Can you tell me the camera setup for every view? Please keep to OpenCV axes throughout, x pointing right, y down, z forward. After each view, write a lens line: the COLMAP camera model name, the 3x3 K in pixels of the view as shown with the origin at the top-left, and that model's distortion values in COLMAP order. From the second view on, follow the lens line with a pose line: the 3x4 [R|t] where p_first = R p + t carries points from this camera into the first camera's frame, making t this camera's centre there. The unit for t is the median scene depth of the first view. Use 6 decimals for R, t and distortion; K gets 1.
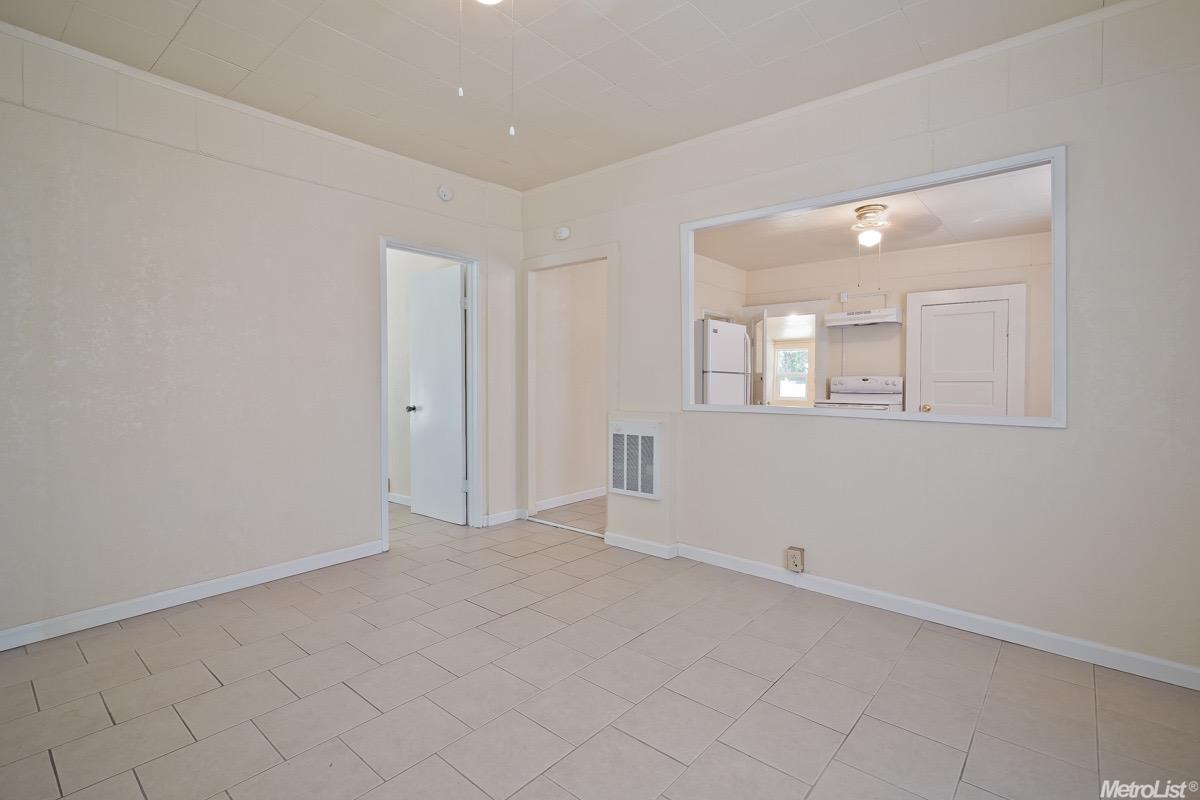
lens RADIAL K [[551.7, 0, 600.1], [0, 551.7, 399.1], [0, 0, 1]] dist [0.003902, 0.001712]
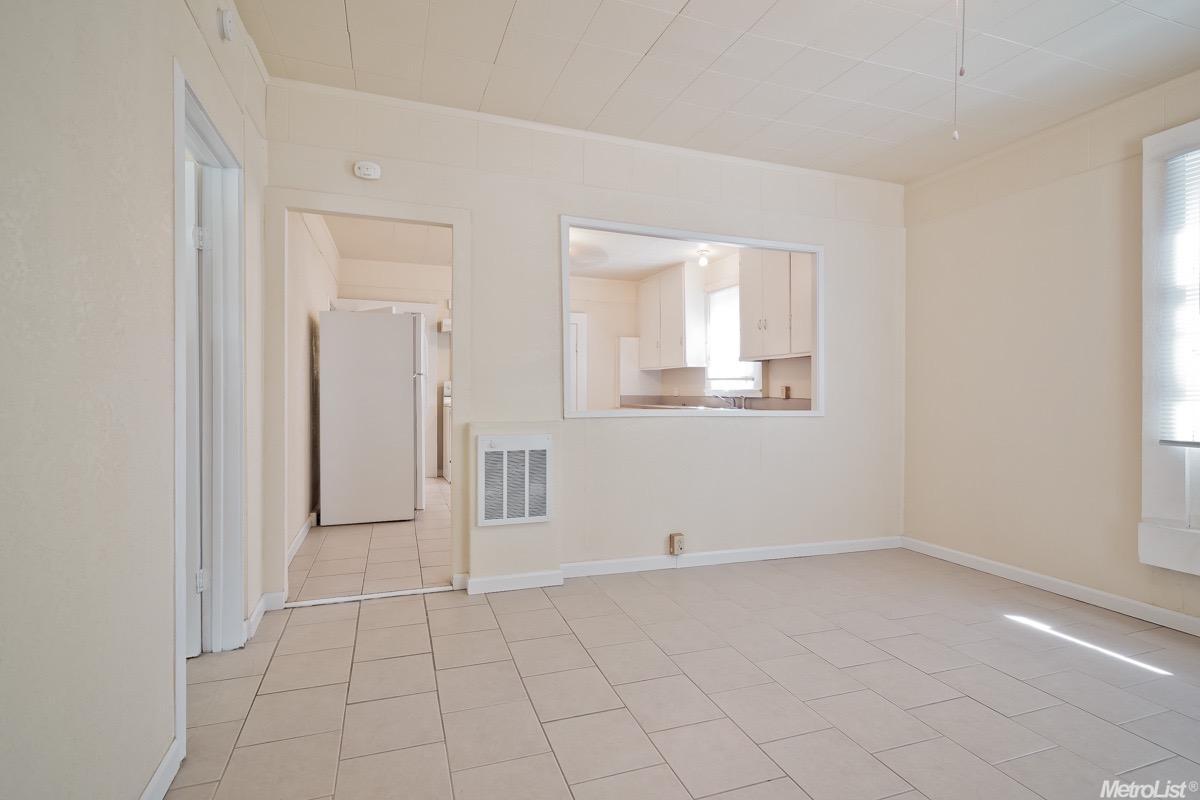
lens RADIAL K [[551.7, 0, 597.7], [0, 551.7, 394.4], [0, 0, 1]] dist [0.003902, 0.001712]
pose [[0.519331, -0.009387, 0.854522, -0.585297], [0.020795, 0.999782, -0.001655, -0.015807], [-0.854320, 0.018629, 0.519413, 0.457891]]
